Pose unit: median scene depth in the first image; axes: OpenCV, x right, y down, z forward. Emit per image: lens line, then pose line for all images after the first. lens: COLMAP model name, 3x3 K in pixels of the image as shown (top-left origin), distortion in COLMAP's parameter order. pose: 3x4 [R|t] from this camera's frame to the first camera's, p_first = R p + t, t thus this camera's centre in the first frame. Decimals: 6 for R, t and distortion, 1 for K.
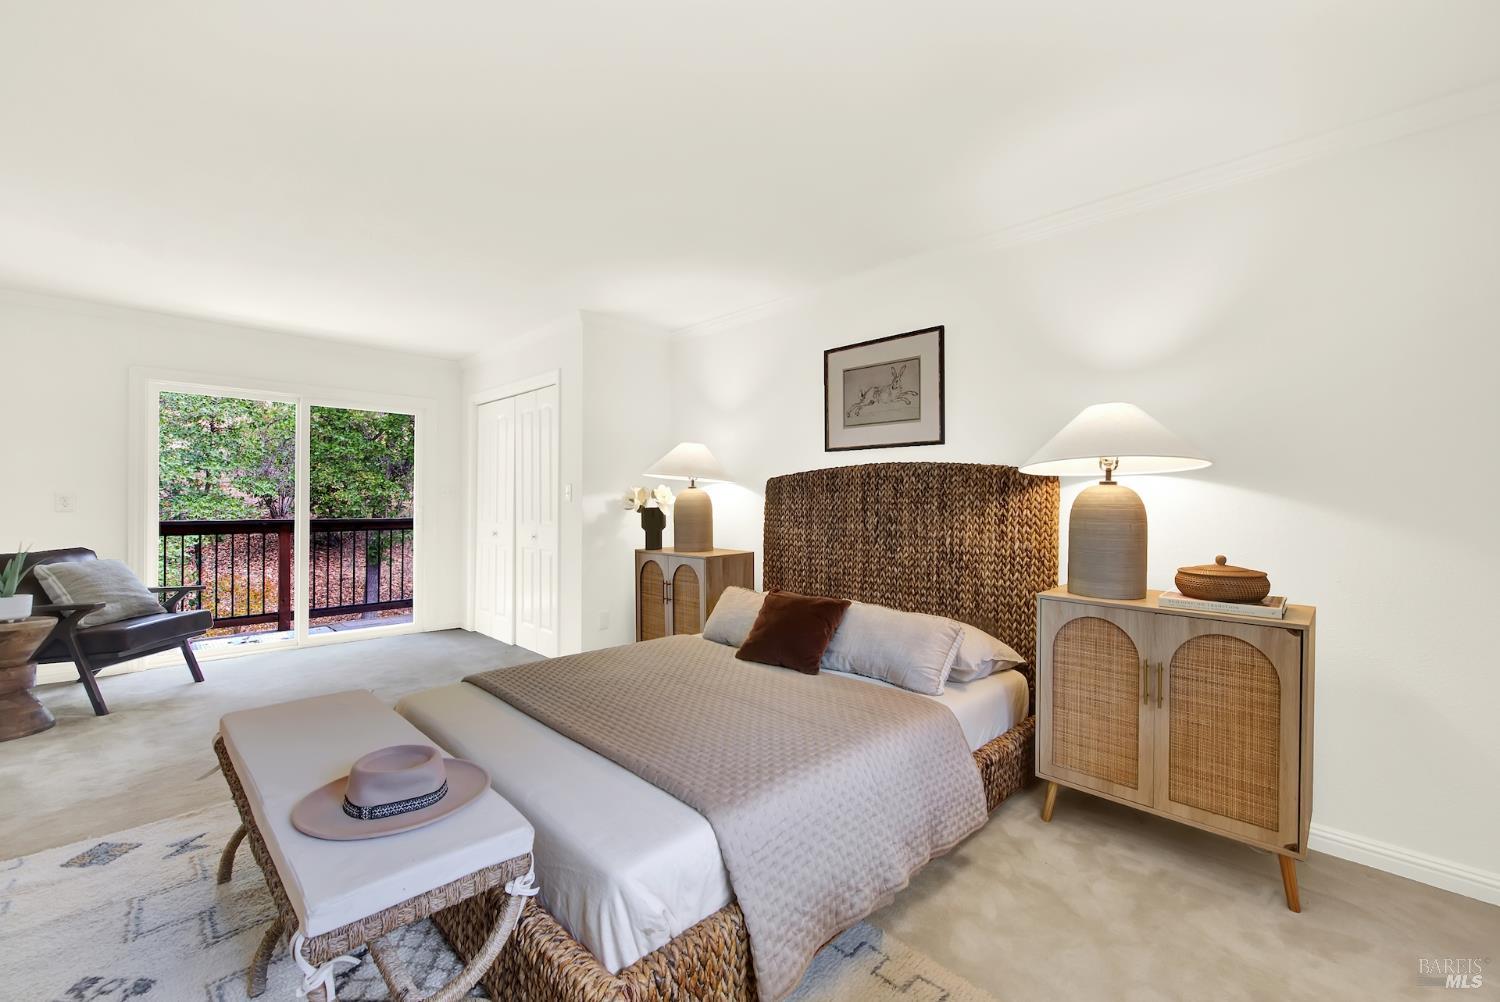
lens RADIAL K [[611.2, 0, 760.3], [0, 611.2, 495.0], [0, 0, 1]] dist [0.000738, -0.001023]
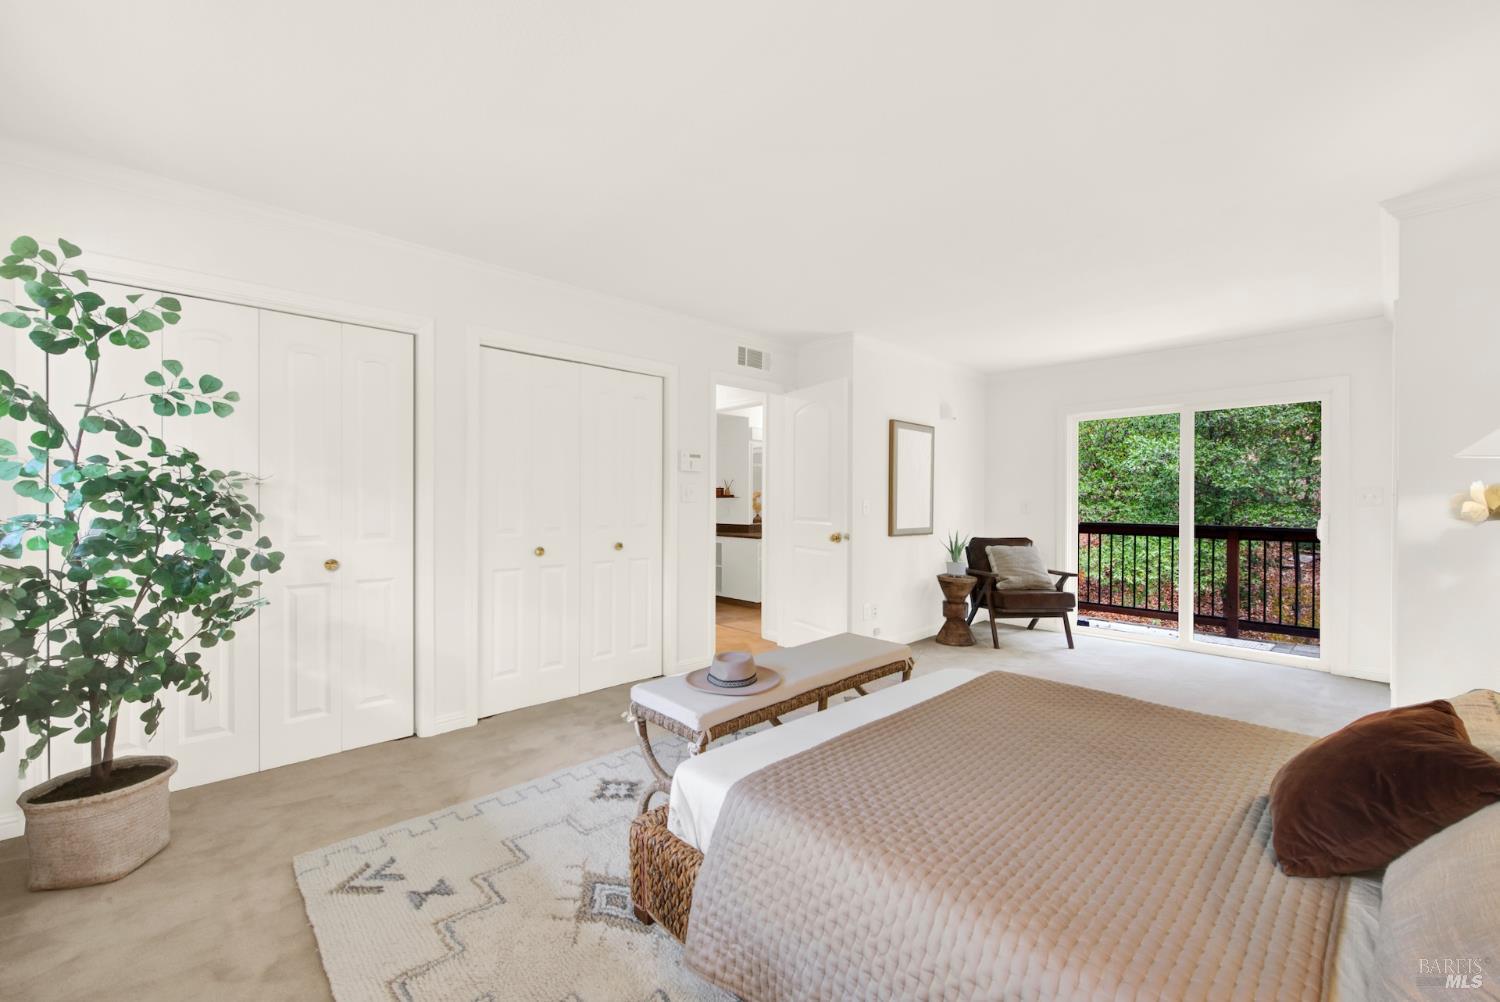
lens RADIAL K [[612.4, 0, 758.2], [0, 612.4, 502.7], [0, 0, 1]] dist [0.000003, -0.000309]
pose [[-0.040660, -0.002703, -0.999169, 0.408291], [0.000814, 0.999996, -0.002738, 0.007147], [0.999173, -0.000925, -0.040658, 0.437091]]
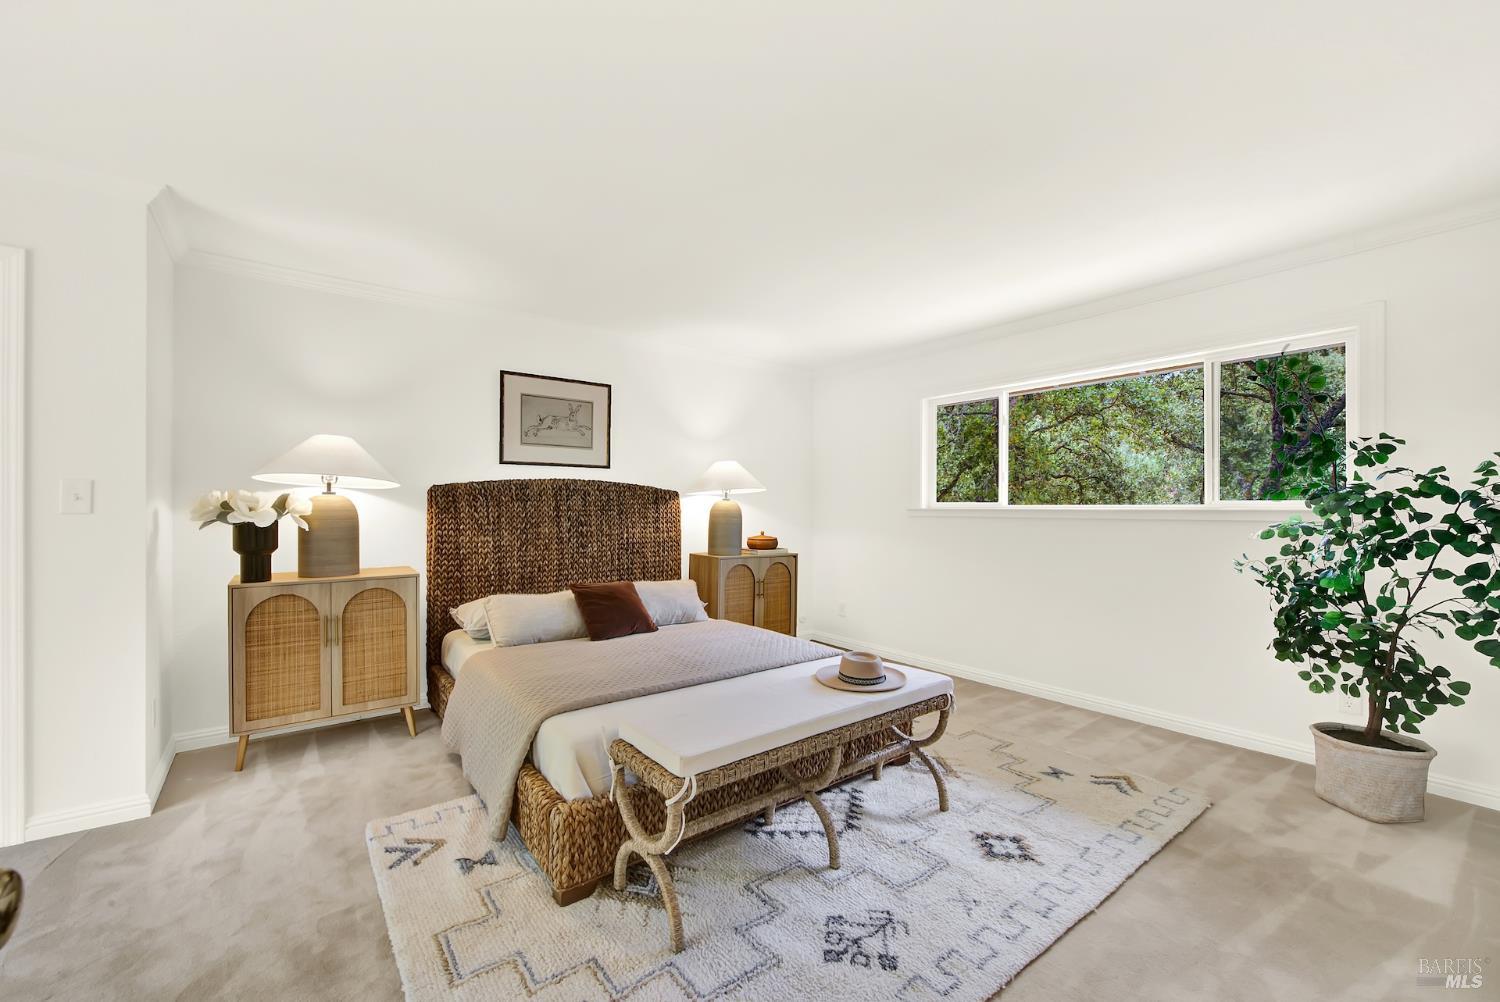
lens RADIAL K [[611.2, 0, 760.3], [0, 611.2, 495.0], [0, 0, 1]] dist [0.000738, -0.001023]
pose [[0.130950, 0.021201, 0.991162, -0.903549], [-0.002113, 0.999775, -0.021106, 0.006205], [-0.991387, 0.000669, 0.130966, 0.403168]]
